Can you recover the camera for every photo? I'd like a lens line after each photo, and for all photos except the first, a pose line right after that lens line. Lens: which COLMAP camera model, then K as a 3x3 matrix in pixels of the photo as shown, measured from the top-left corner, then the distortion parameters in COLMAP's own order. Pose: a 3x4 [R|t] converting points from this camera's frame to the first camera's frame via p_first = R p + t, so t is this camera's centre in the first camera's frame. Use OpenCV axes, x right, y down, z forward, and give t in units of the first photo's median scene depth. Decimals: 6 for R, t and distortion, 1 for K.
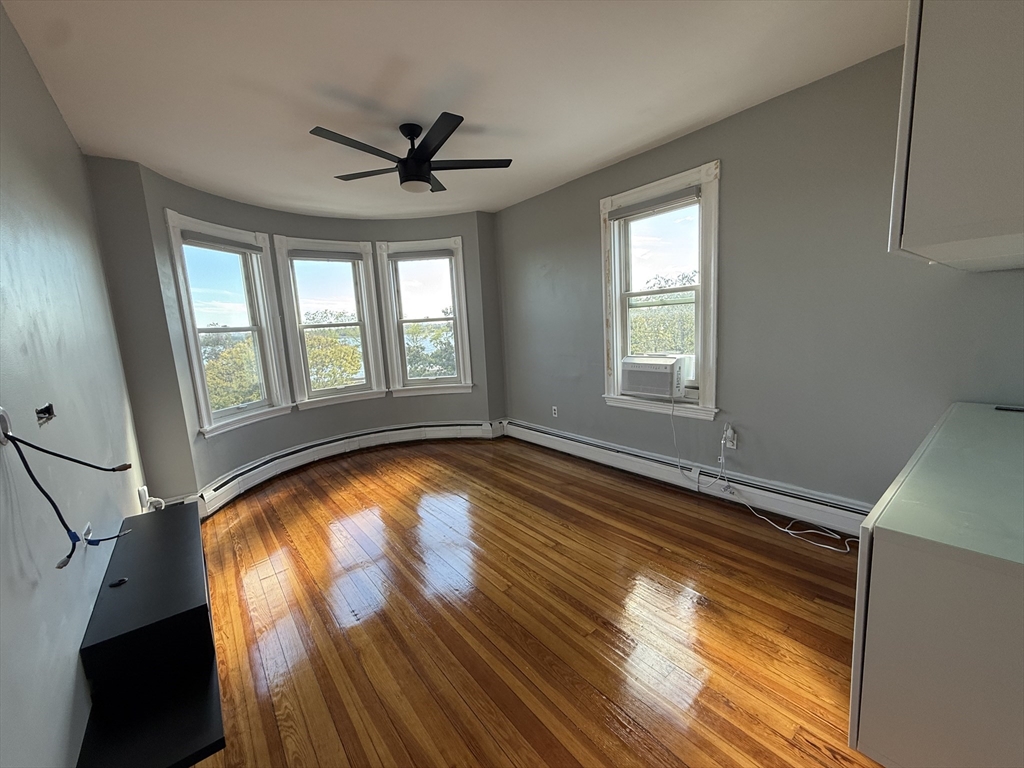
lens RADIAL K [[409.3, 0, 509.4], [0, 409.3, 383.8], [0, 0, 1]] dist [0.002008, 0.000064]
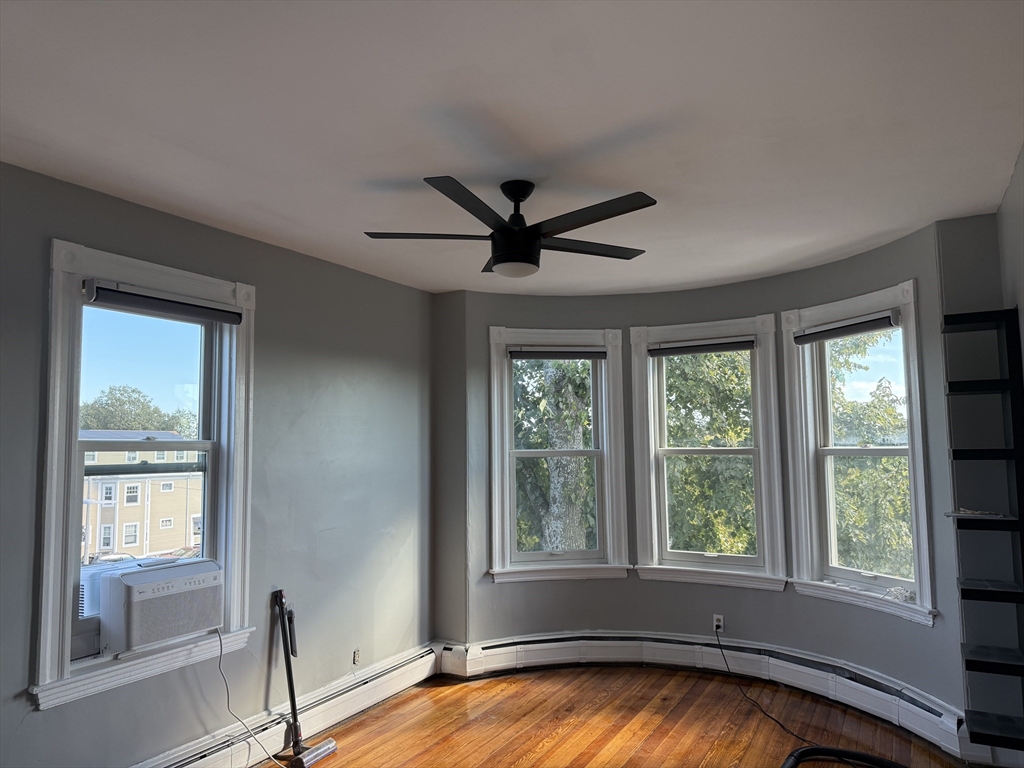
lens RADIAL K [[707.1, 0, 512.0], [0, 707.1, 384.0], [0, 0, 1]] dist [0.152442, -0.226245]
pose [[0.378272, -0.023567, -0.925394, 0.558609], [-0.147295, 0.985407, -0.085305, -0.128702], [0.913901, 0.168575, 0.369281, 0.359869]]
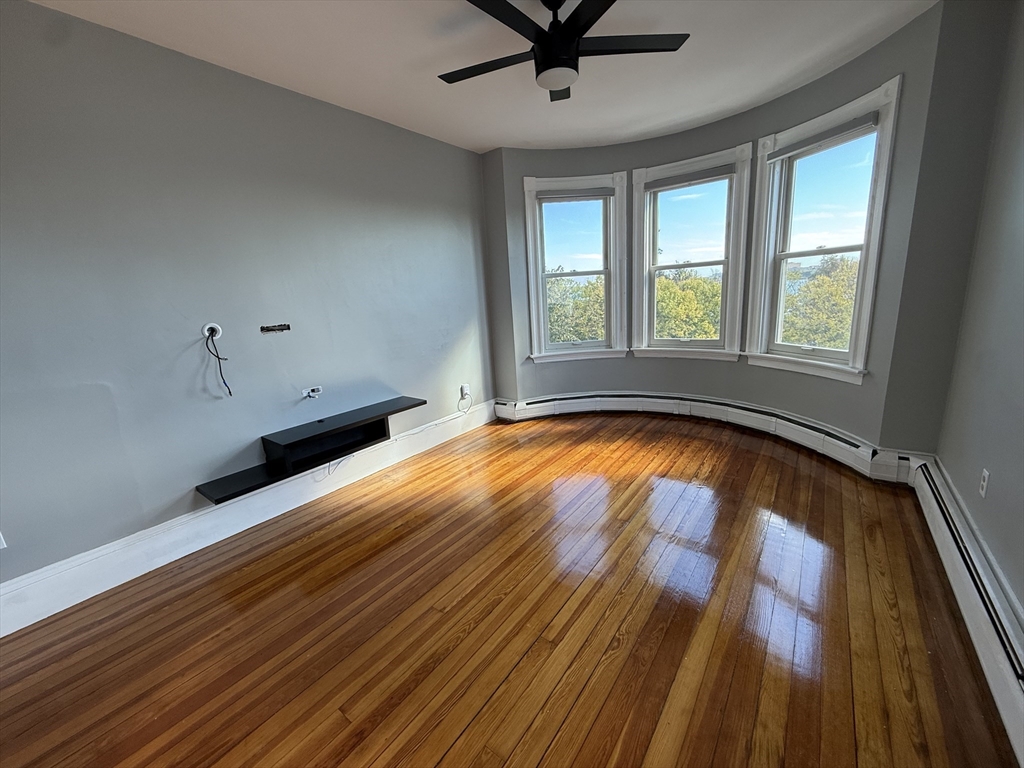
lens RADIAL K [[409.3, 0, 509.4], [0, 409.3, 383.8], [0, 0, 1]] dist [0.002008, 0.000064]
pose [[0.252814, 0.251812, -0.934171, 0.384124], [-0.095266, 0.967324, 0.234967, -0.082923], [0.962813, 0.029592, 0.268543, 0.503814]]
